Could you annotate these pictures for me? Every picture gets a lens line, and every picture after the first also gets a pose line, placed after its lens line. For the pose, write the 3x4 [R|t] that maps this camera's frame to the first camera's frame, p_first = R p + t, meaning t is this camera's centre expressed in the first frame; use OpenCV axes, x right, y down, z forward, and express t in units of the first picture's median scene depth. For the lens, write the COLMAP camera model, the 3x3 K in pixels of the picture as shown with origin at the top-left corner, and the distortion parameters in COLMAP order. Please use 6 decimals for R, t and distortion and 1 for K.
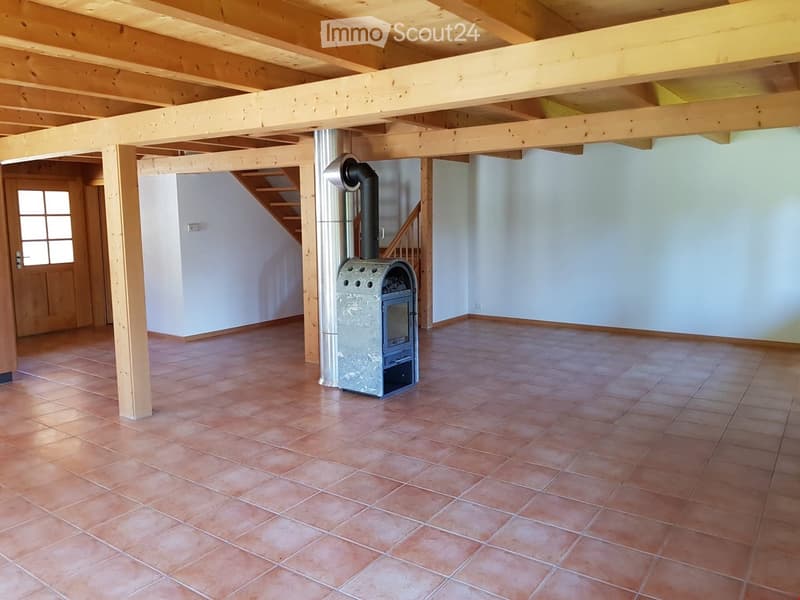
lens RADIAL K [[624.4, 0, 382.5], [0, 624.4, 295.5], [0, 0, 1]] dist [0.110117, -0.182863]
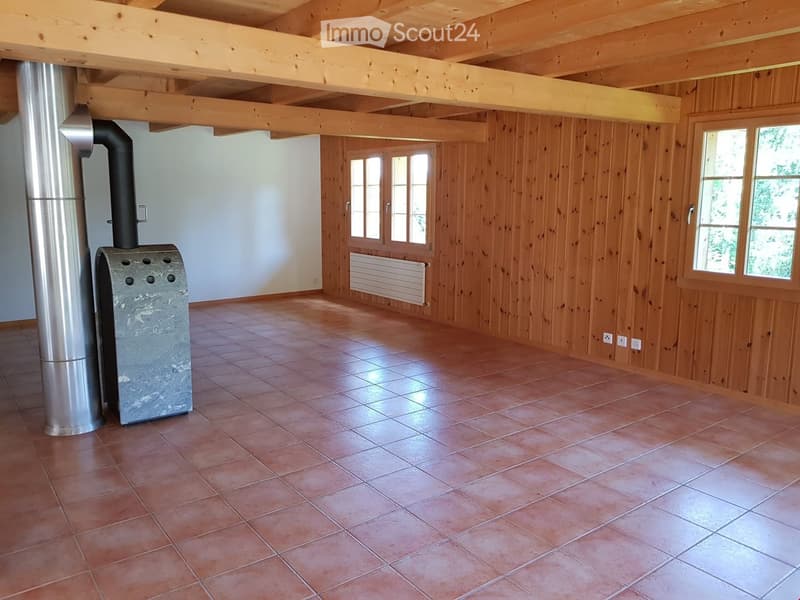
lens RADIAL K [[624.4, 0, 382.5], [0, 624.4, 295.5], [0, 0, 1]] dist [0.110117, -0.182863]
pose [[0.297222, -0.137078, 0.944917, -0.862357], [0.114385, 0.987626, 0.107294, -0.062735], [-0.947932, 0.076194, 0.309224, 0.601365]]
